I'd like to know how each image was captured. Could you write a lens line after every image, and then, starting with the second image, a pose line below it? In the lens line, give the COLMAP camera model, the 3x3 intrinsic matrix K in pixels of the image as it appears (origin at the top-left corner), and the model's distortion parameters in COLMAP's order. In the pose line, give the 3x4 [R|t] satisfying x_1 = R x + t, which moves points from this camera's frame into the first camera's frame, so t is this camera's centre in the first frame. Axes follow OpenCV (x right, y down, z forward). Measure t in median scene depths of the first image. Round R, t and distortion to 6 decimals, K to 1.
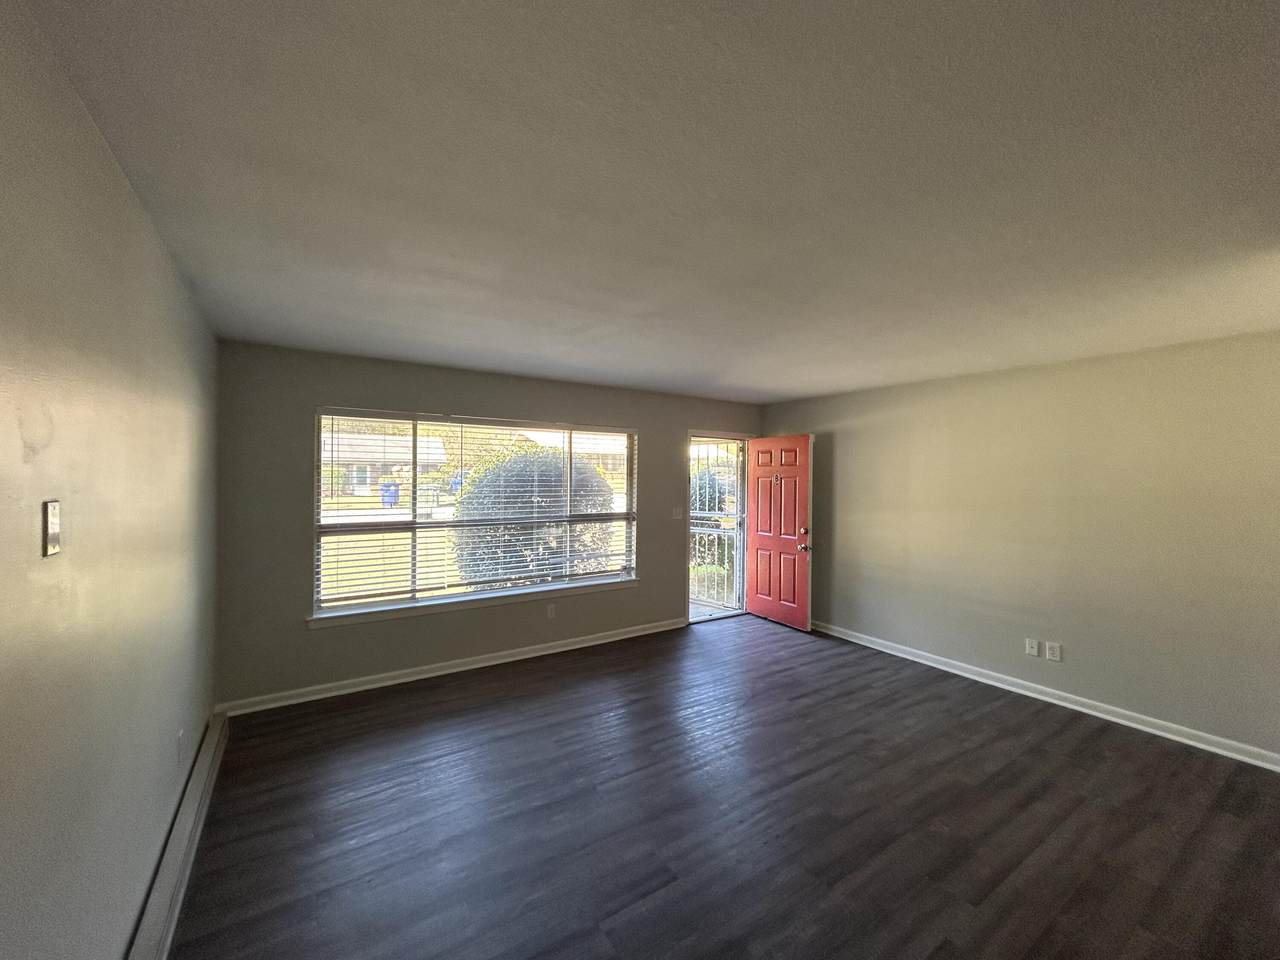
lens RADIAL K [[511.5, 0, 640.0], [0, 511.5, 480.0], [0, 0, 1]] dist [0.000345, 0.000910]
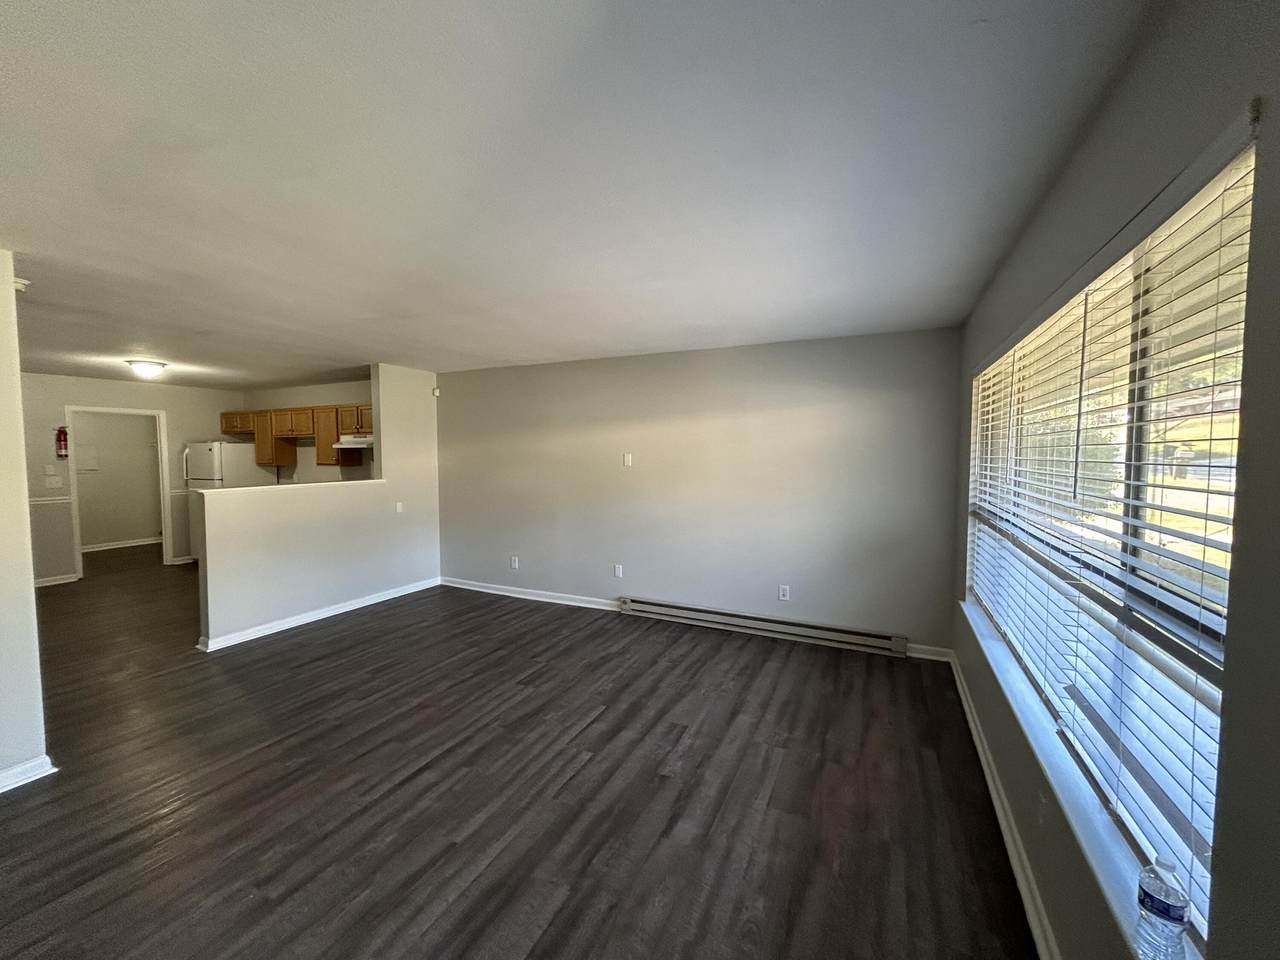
lens RADIAL K [[511.5, 0, 640.0], [0, 511.5, 480.0], [0, 0, 1]] dist [0.000345, 0.000910]
pose [[-0.854961, 0.019513, -0.518324, 0.399663], [-0.008900, 0.998593, 0.052273, 0.008242], [0.518615, 0.049305, -0.853585, 1.791264]]
